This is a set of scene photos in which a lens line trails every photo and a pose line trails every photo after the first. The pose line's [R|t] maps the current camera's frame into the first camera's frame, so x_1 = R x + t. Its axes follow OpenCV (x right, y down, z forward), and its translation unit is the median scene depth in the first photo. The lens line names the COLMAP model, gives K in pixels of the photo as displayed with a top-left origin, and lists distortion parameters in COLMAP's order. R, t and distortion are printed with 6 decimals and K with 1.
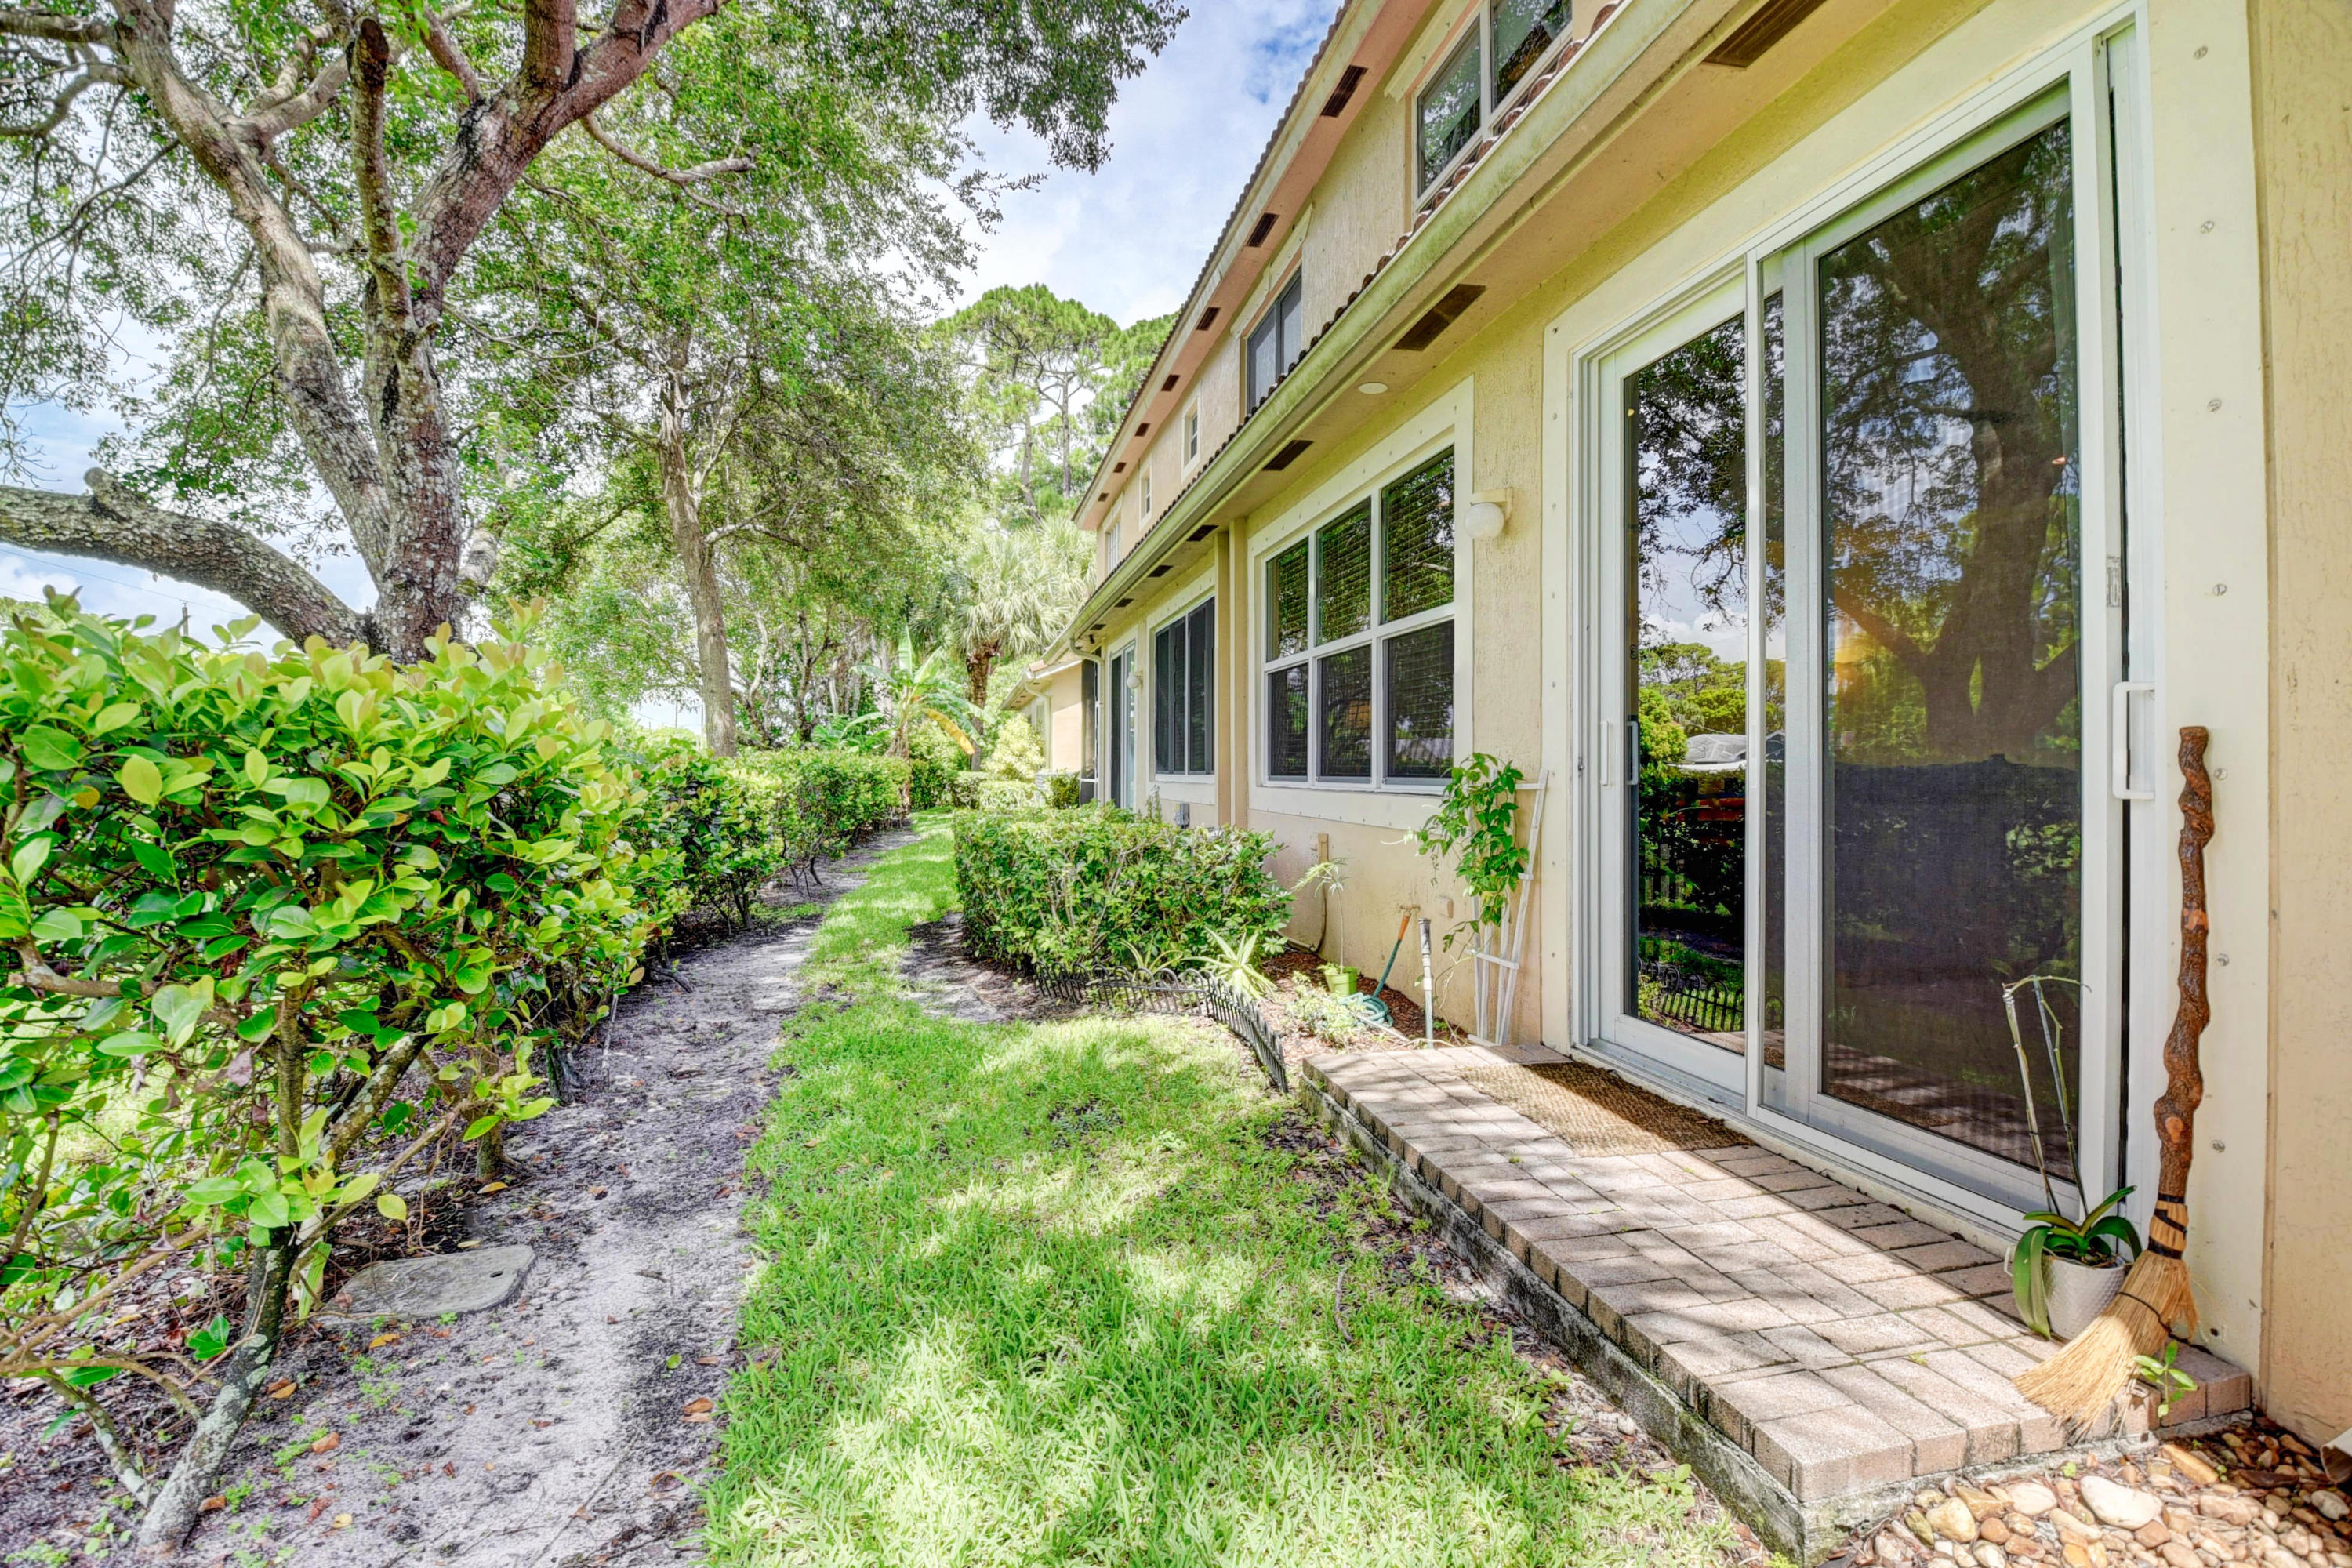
lens RADIAL K [[1025.7, 0, 1180.6], [0, 1025.7, 759.0], [0, 0, 1]] dist [0.016749, -0.029549]
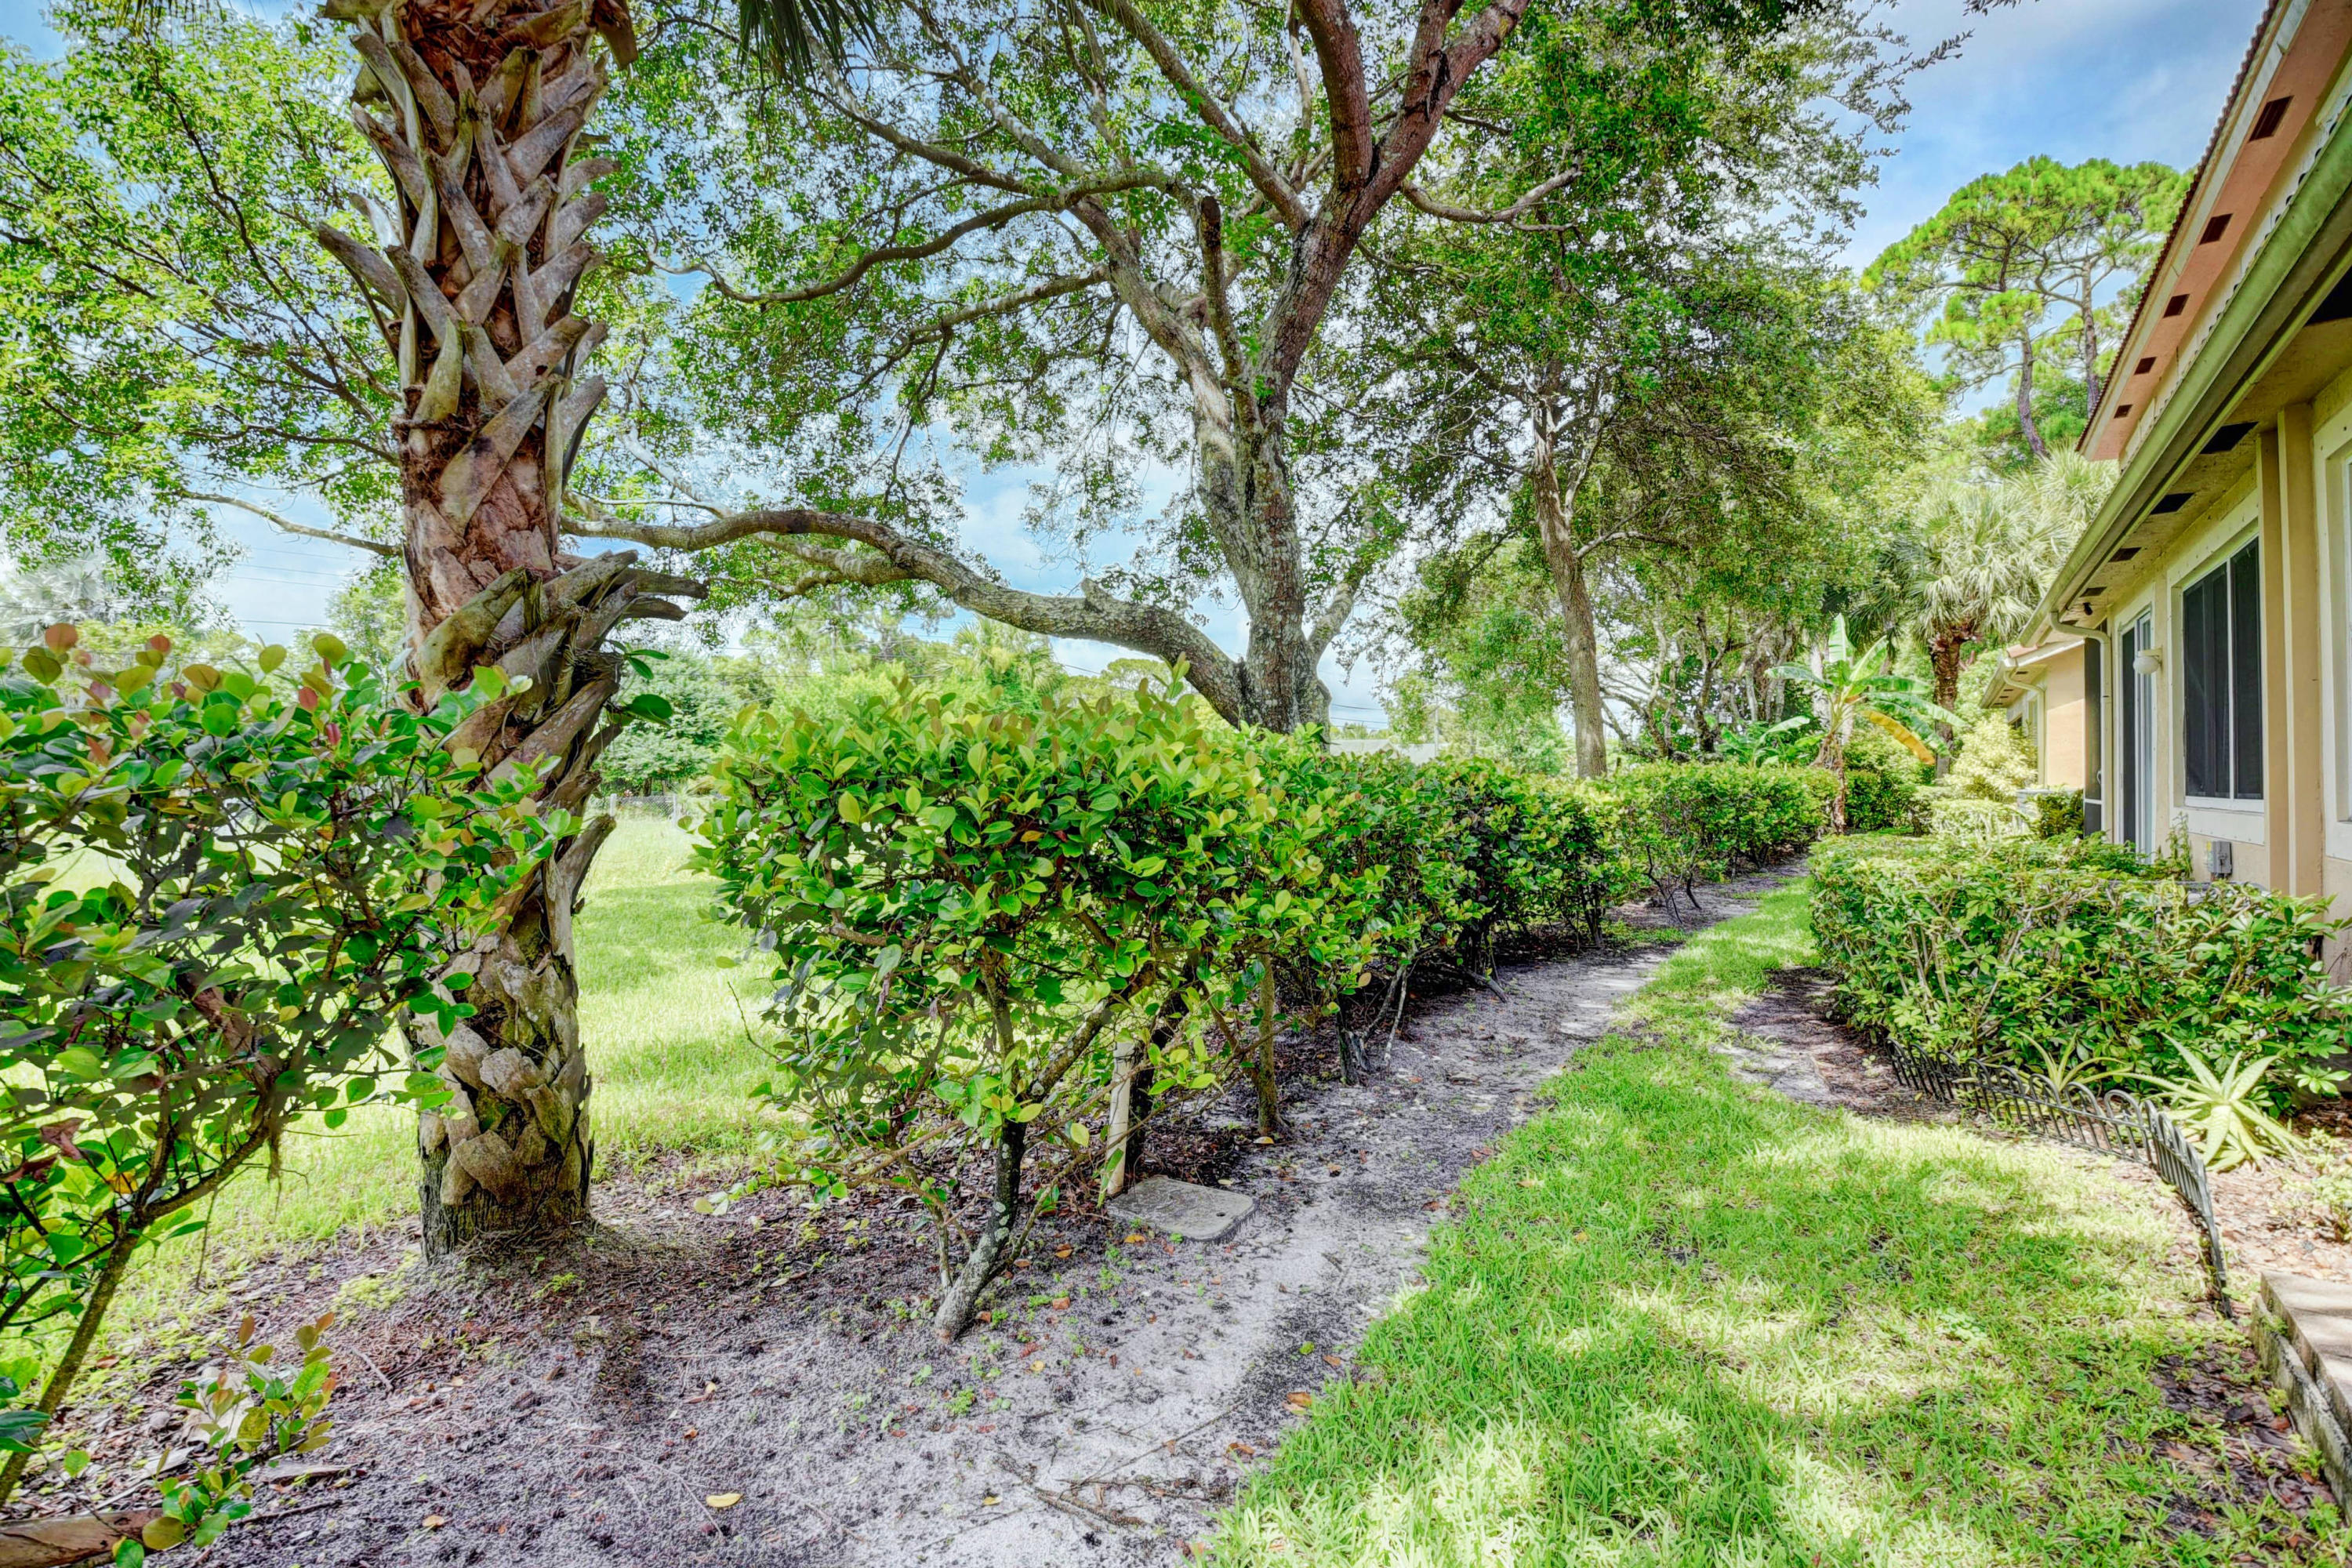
lens RADIAL K [[1037.5, 0, 1177.7], [0, 1037.5, 749.9], [0, 0, 1]] dist [0.002085, -0.019318]
pose [[0.652779, -0.013720, -0.757424, 0.099820], [0.000246, 0.999840, -0.017899, -0.007447], [0.757548, 0.011497, 0.652678, 0.074293]]
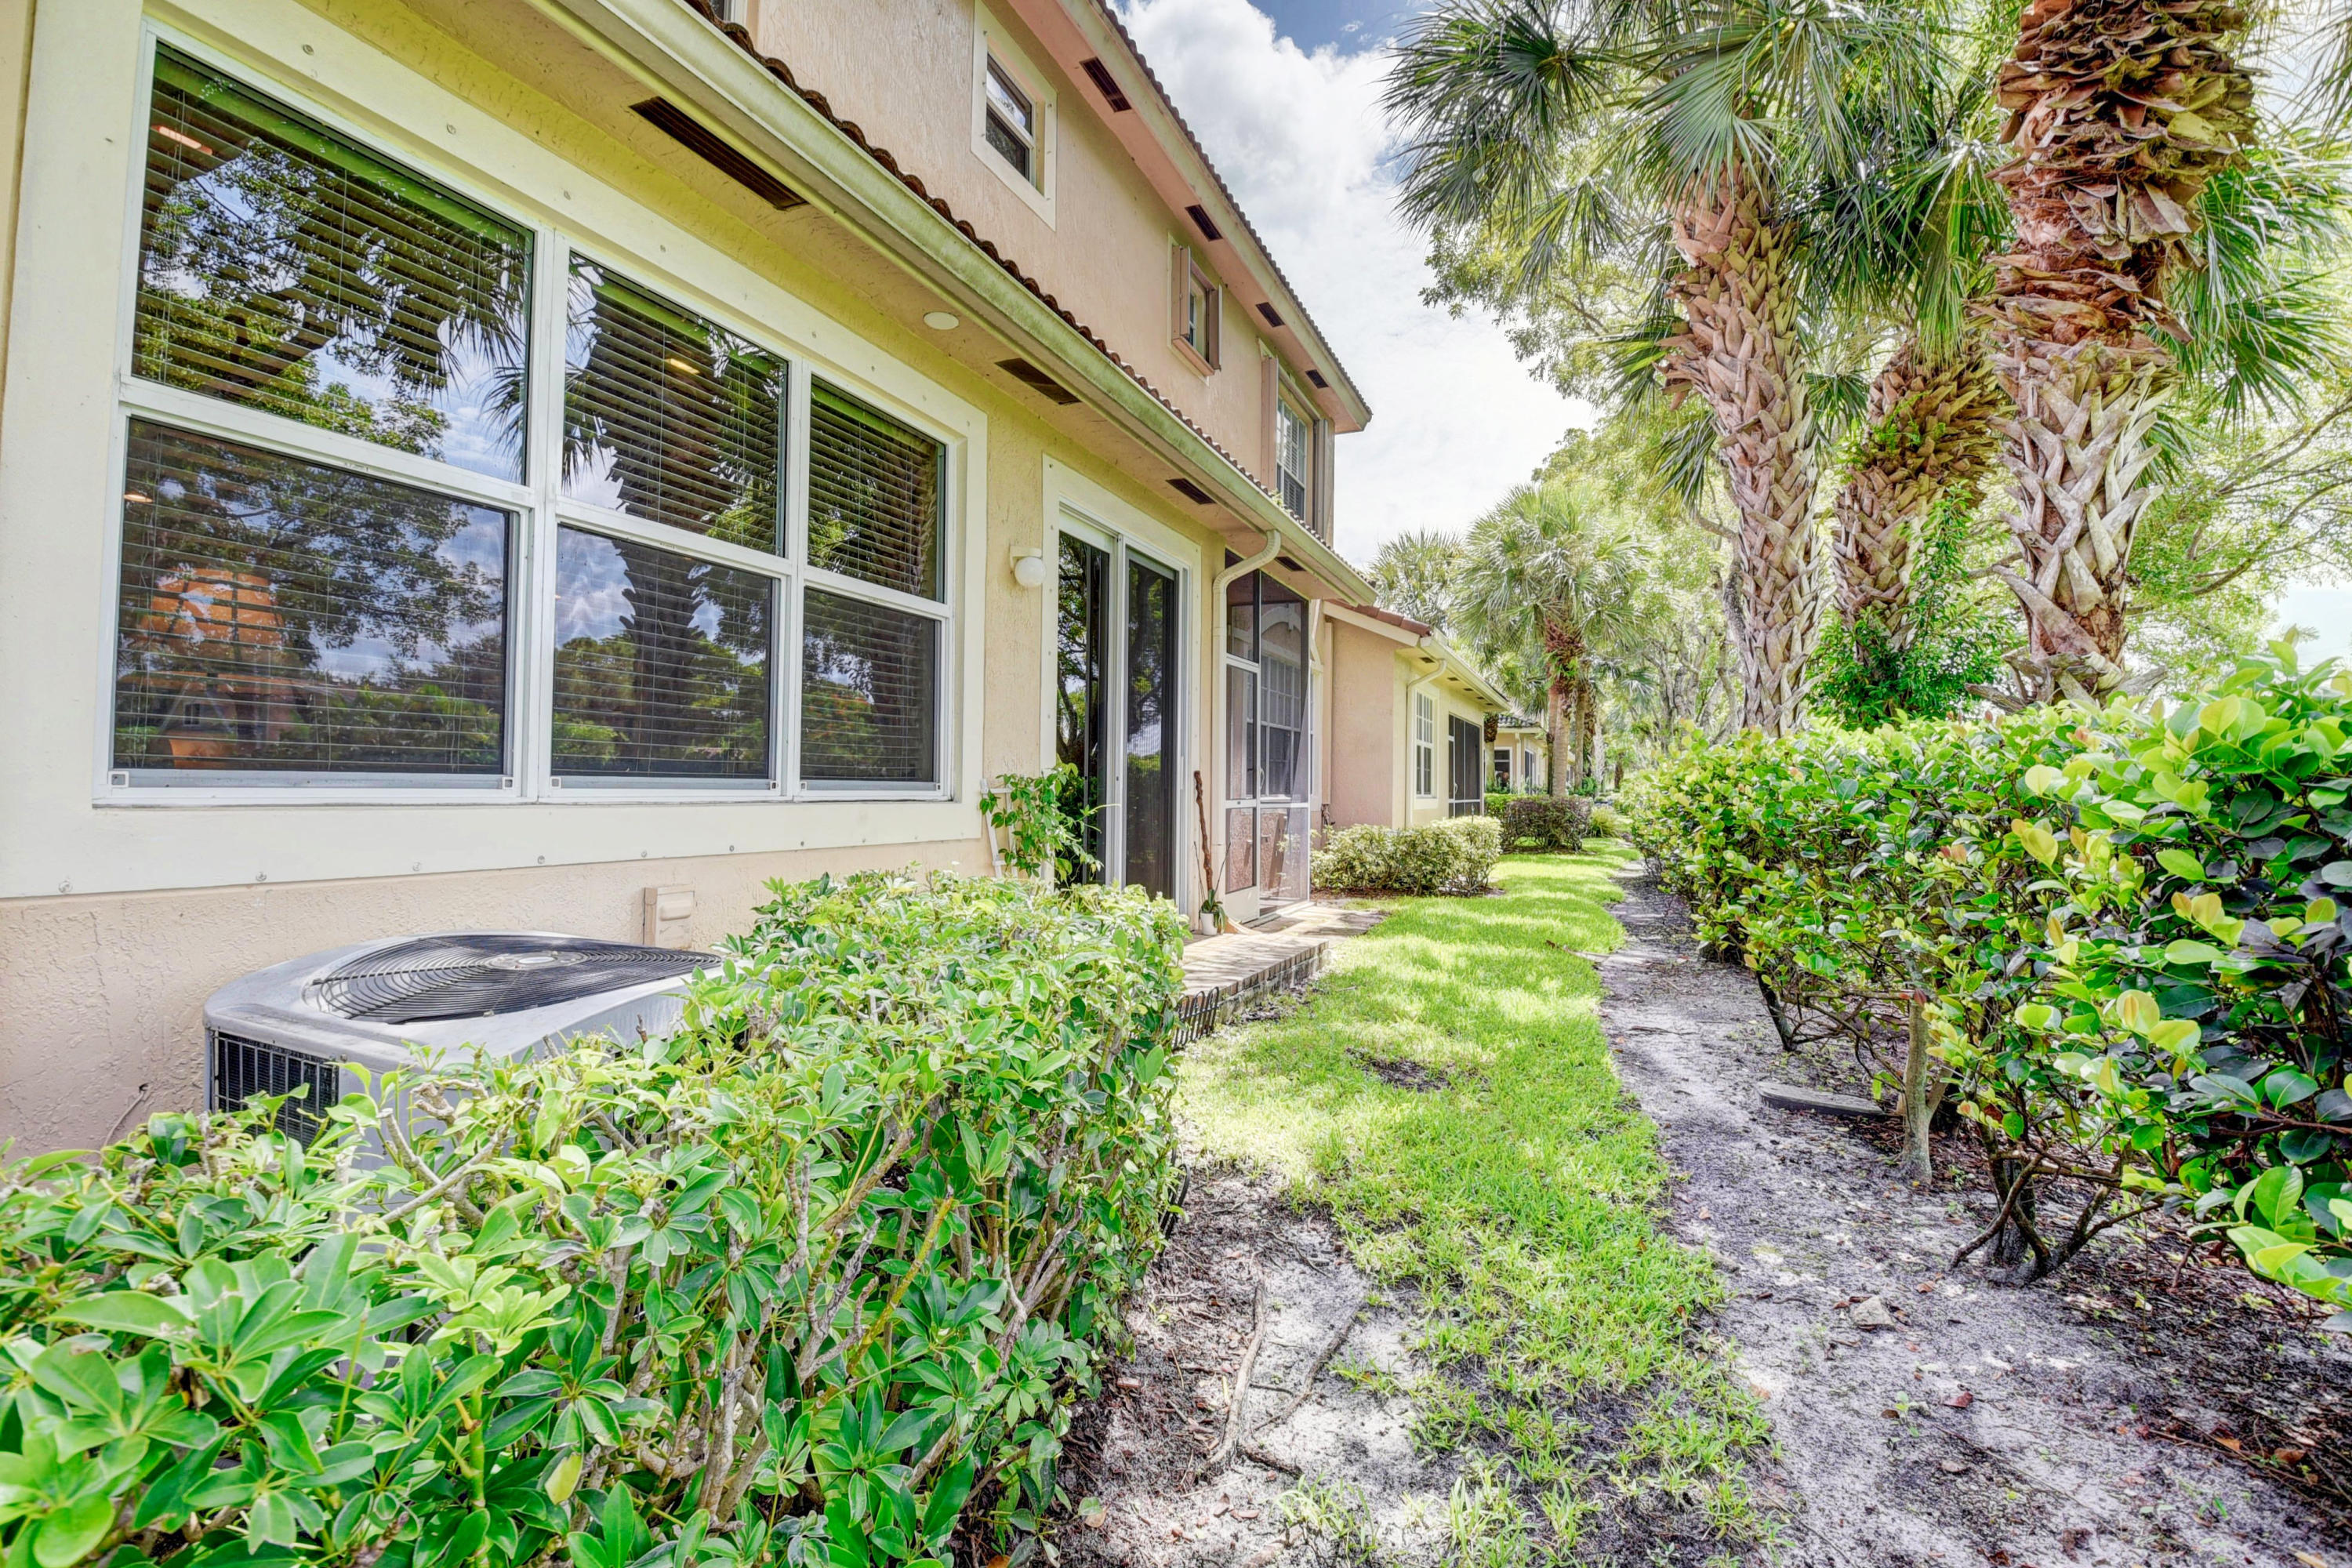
lens RADIAL K [[1025.7, 0, 1180.6], [0, 1025.7, 759.0], [0, 0, 1]] dist [0.016749, -0.029549]
pose [[-0.809315, 0.005027, 0.587354, -0.393973], [-0.015234, 0.999447, -0.029544, 0.014865], [-0.587177, -0.032858, -0.808791, 1.323047]]
